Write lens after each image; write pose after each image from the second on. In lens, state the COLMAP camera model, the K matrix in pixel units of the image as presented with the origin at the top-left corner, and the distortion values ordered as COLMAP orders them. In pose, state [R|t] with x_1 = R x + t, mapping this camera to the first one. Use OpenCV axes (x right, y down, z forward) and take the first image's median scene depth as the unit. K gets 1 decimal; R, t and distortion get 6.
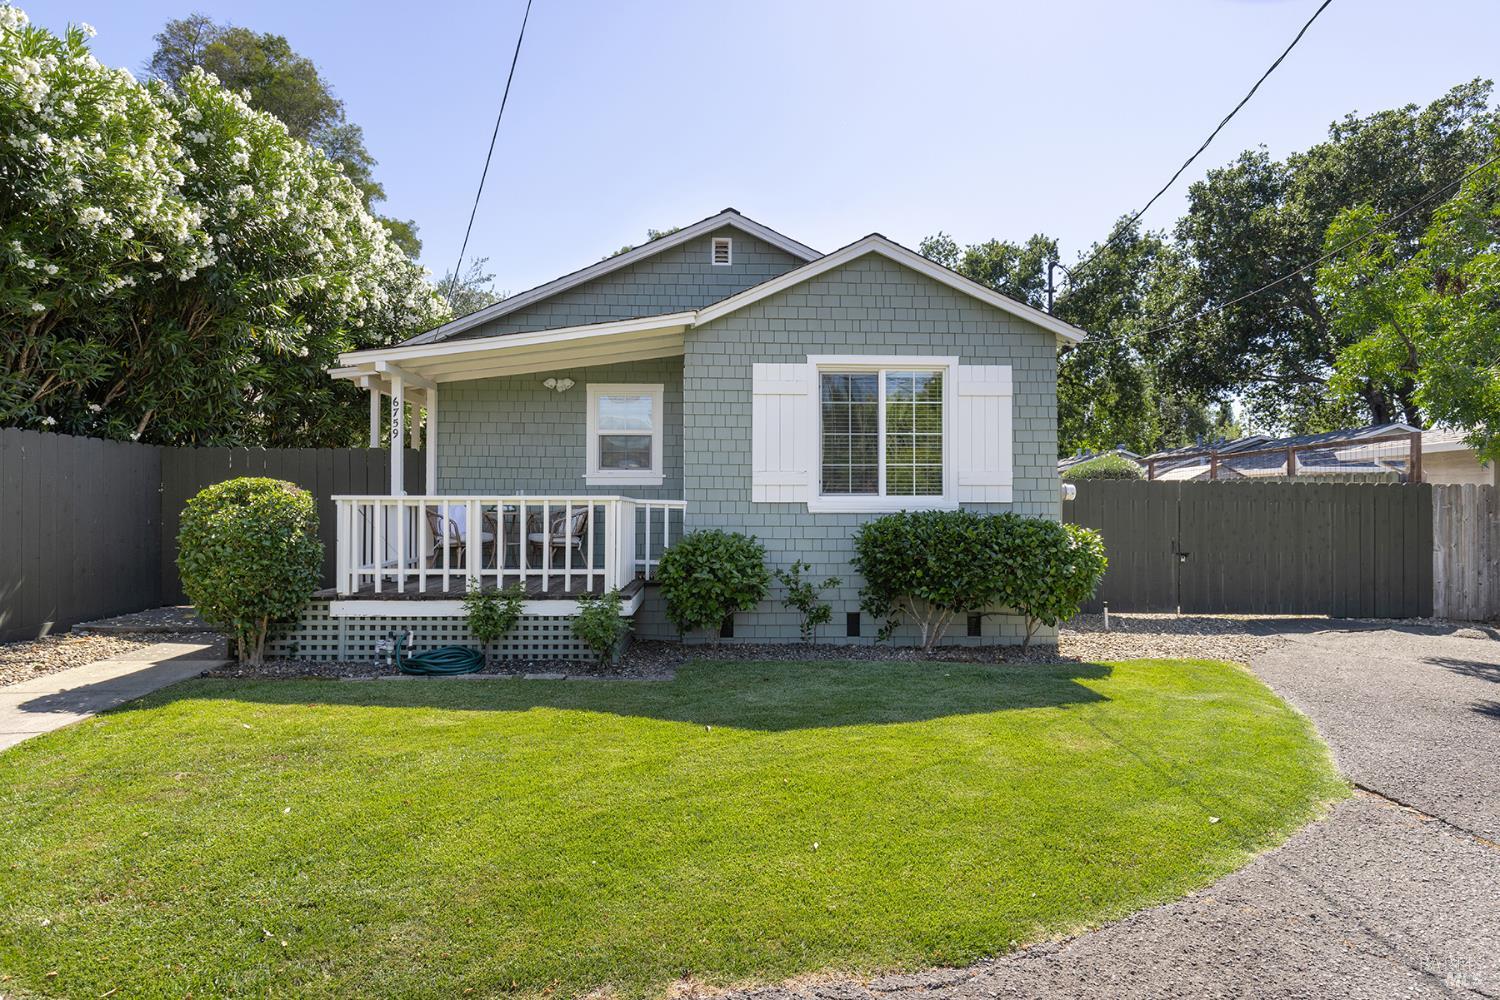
lens RADIAL K [[830.5, 0, 757.0], [0, 830.5, 510.3], [0, 0, 1]] dist [0.001830, -0.000955]
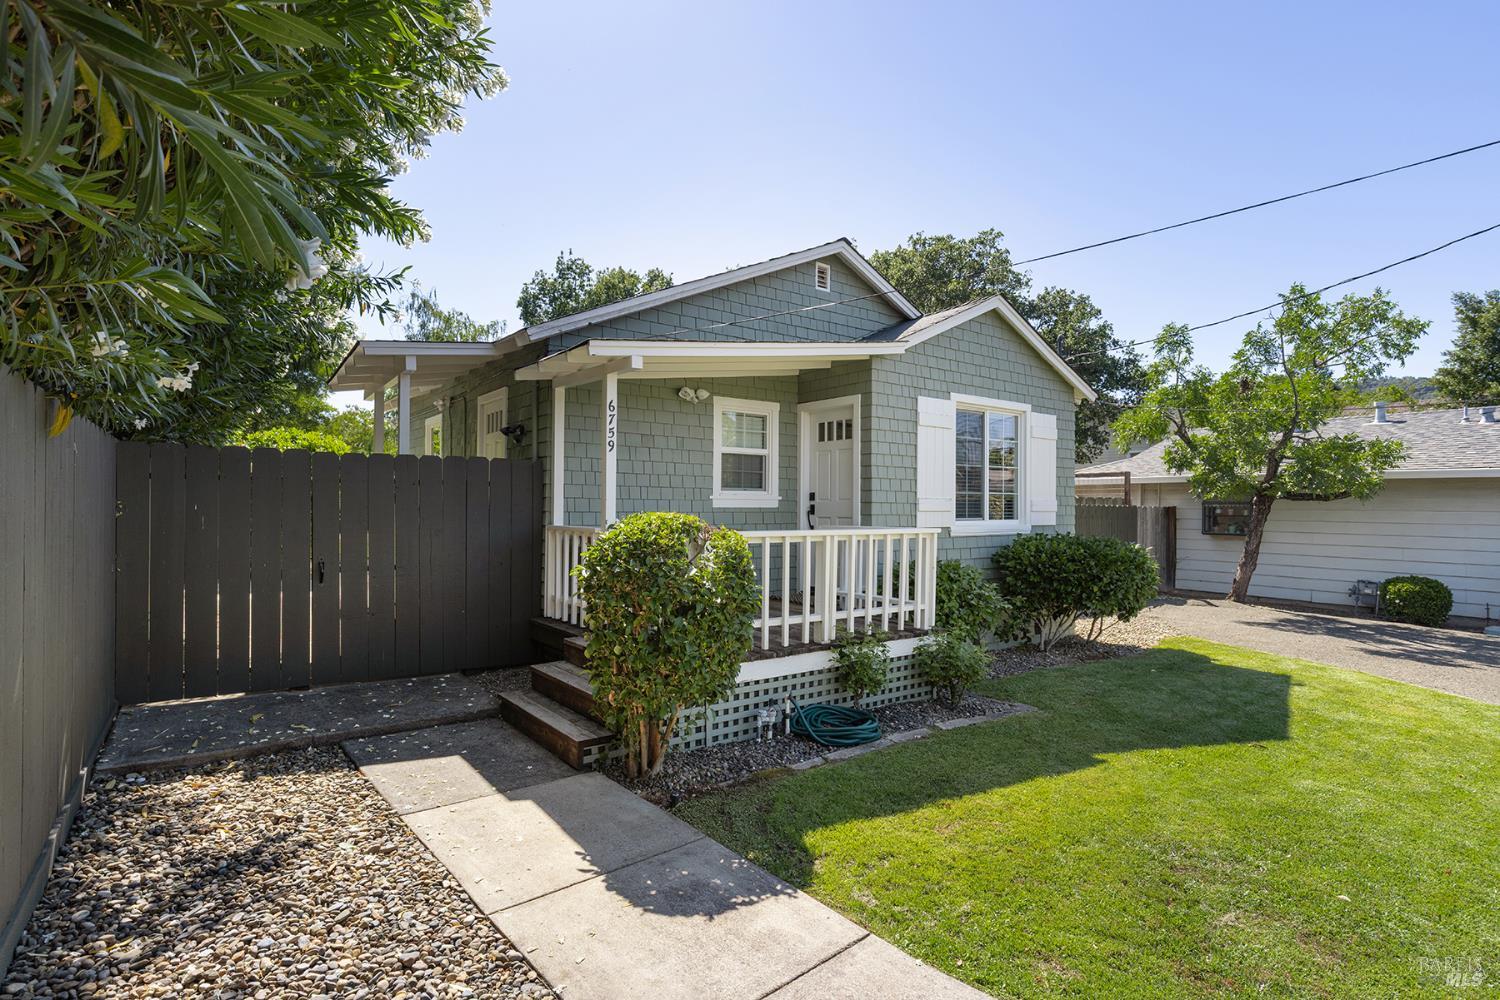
lens RADIAL K [[760.6, 0, 776.1], [0, 760.6, 502.3], [0, 0, 1]] dist [-0.005284, -0.000152]
pose [[0.810571, 0.008026, 0.585585, -0.711081], [-0.004840, 0.999964, -0.007007, -0.033631], [-0.585620, 0.002846, 0.810580, 0.318349]]
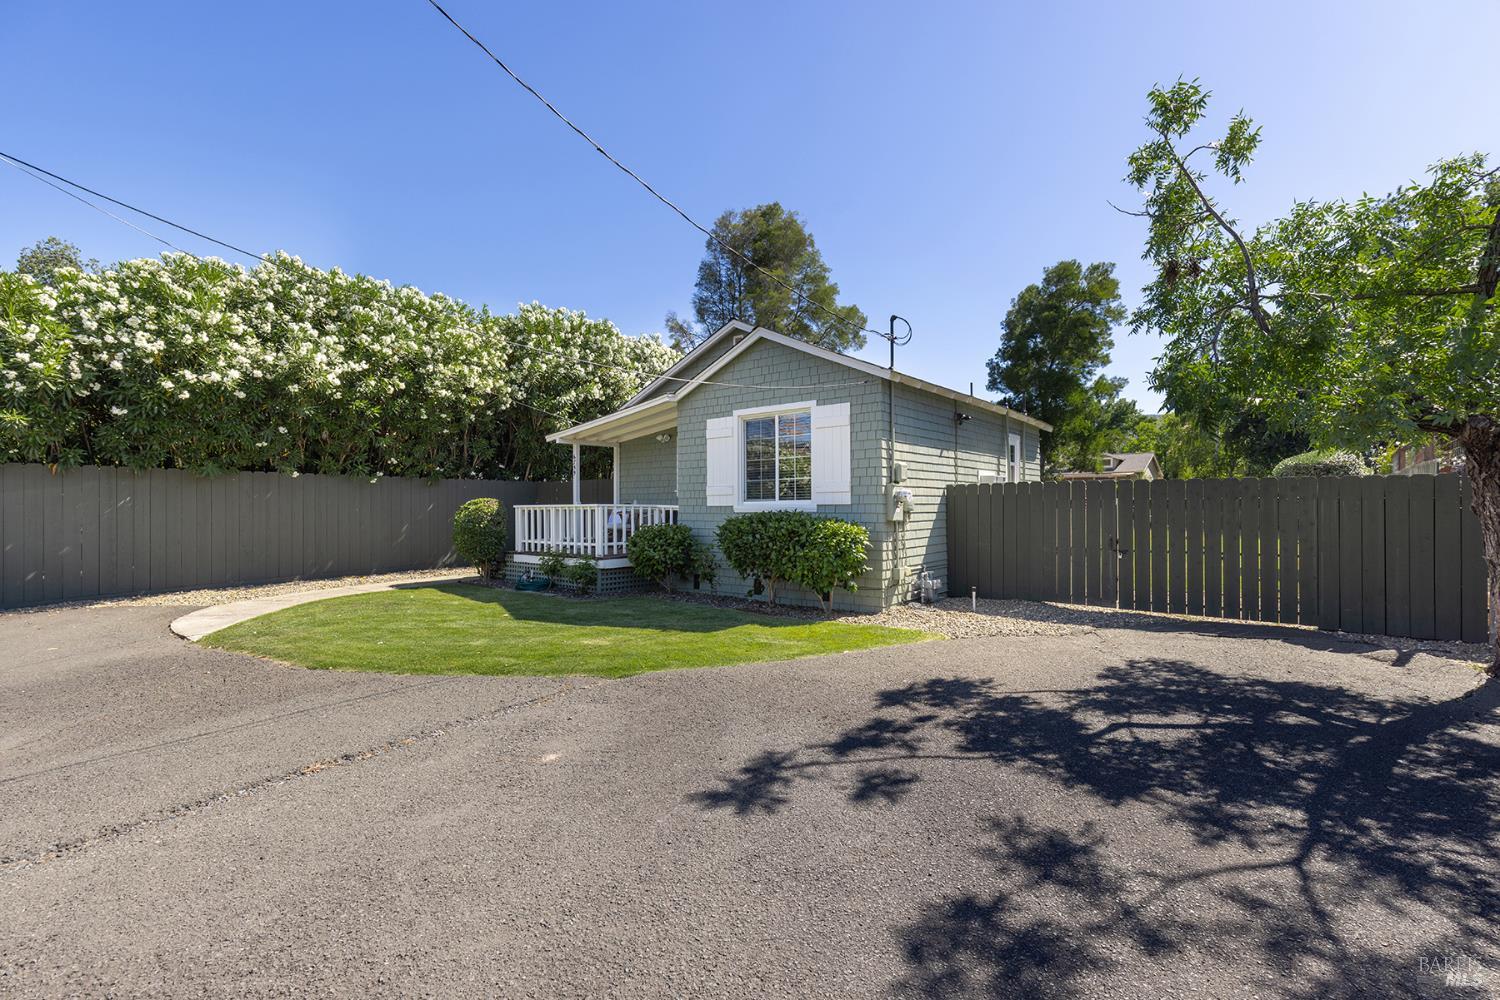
lens RADIAL K [[682.7, 0, 743.6], [0, 682.7, 506.7], [0, 0, 1]] dist [0.003629, -0.001586]
pose [[0.739663, -0.008490, -0.672924, 0.926623], [0.007468, 0.999962, -0.004407, -0.002085], [0.672936, -0.001766, 0.739699, 0.070618]]
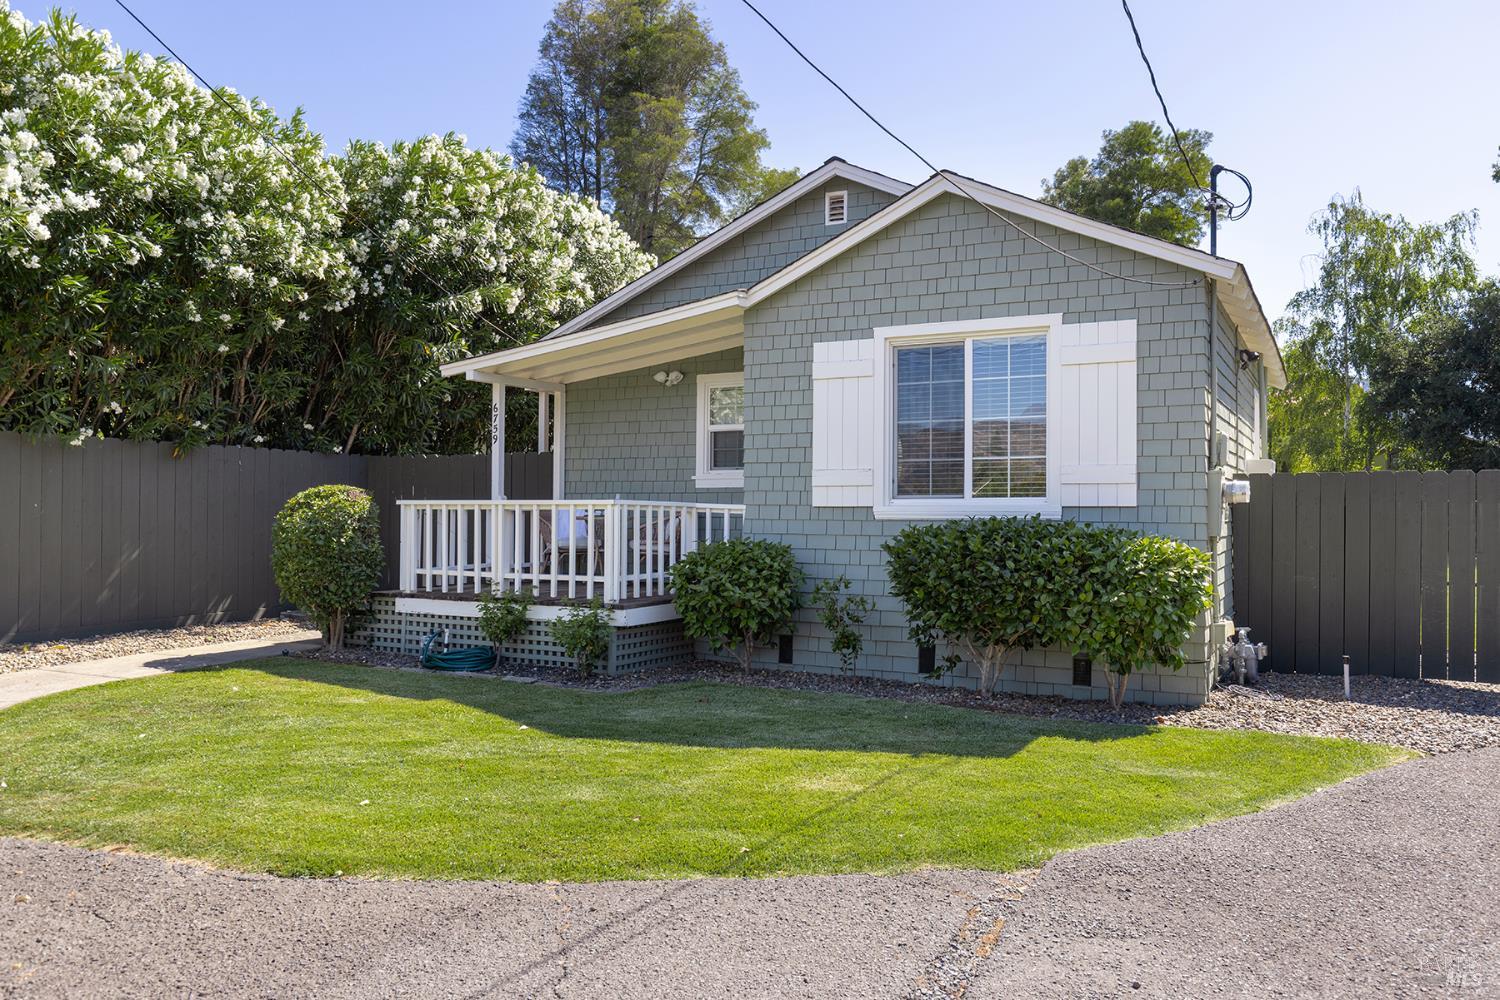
lens RADIAL K [[1145.7, 0, 738.4], [0, 1145.7, 505.9], [0, 0, 1]] dist [-0.007662, 0.043996]
pose [[0.854919, -0.000892, -0.518760, 0.533761], [-0.003316, 0.999969, -0.007183, -0.001559], [0.518750, 0.007861, 0.854890, -0.042544]]
